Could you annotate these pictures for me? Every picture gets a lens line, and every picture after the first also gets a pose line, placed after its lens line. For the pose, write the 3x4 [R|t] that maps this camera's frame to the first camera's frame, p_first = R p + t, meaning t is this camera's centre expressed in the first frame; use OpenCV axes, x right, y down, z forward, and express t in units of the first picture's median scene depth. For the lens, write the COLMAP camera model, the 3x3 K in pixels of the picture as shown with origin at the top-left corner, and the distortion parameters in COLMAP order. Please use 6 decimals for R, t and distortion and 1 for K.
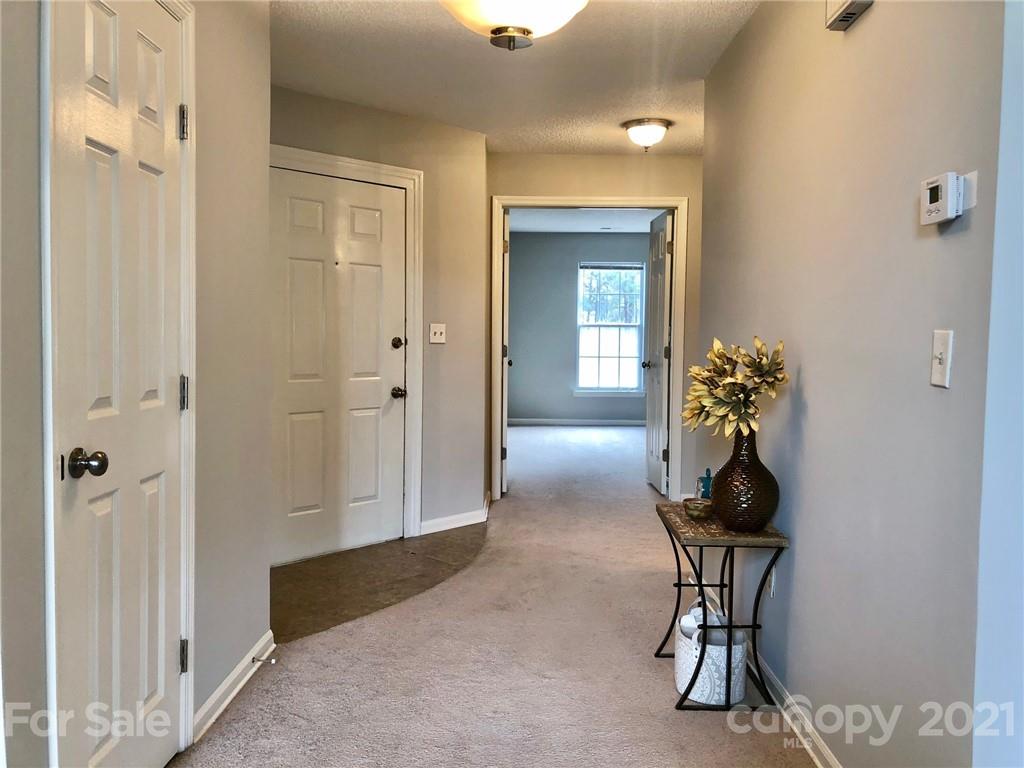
lens RADIAL K [[831.7, 0, 512.4], [0, 831.7, 374.6], [0, 0, 1]] dist [0.054480, -0.079746]
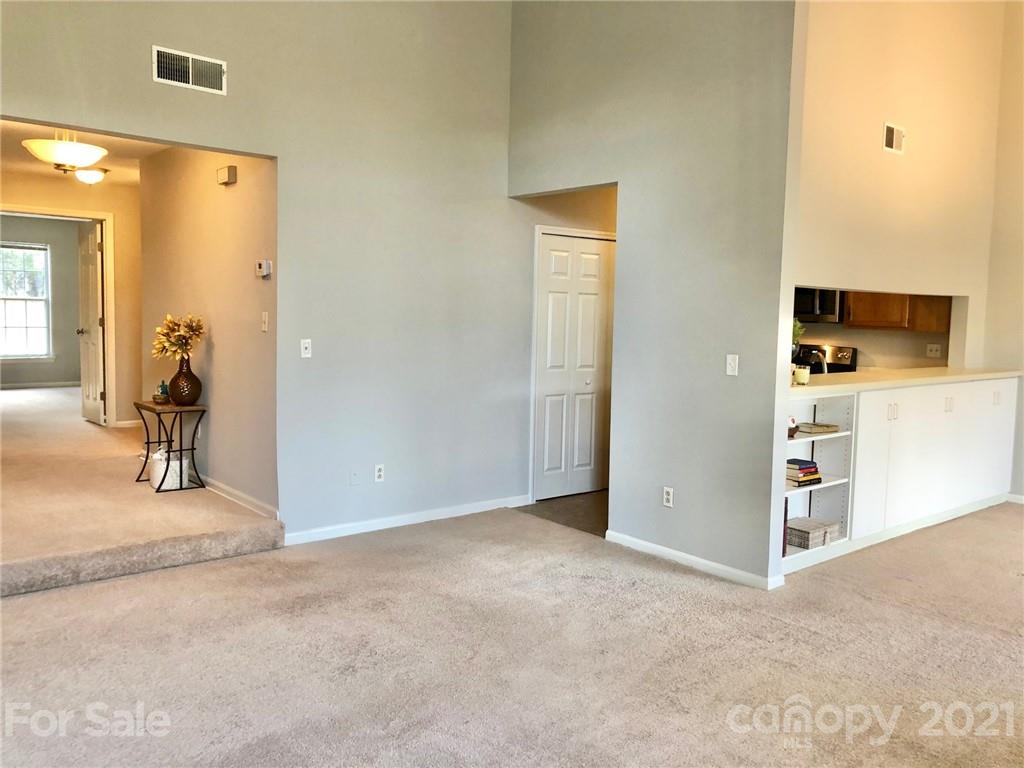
lens RADIAL K [[831.7, 0, 512.4], [0, 831.7, 374.6], [0, 0, 1]] dist [0.054480, -0.079746]
pose [[0.753589, -0.047107, 0.655656, -0.483205], [0.024463, 0.998748, 0.043640, 0.037511], [-0.656891, -0.016848, 0.753798, -1.131153]]
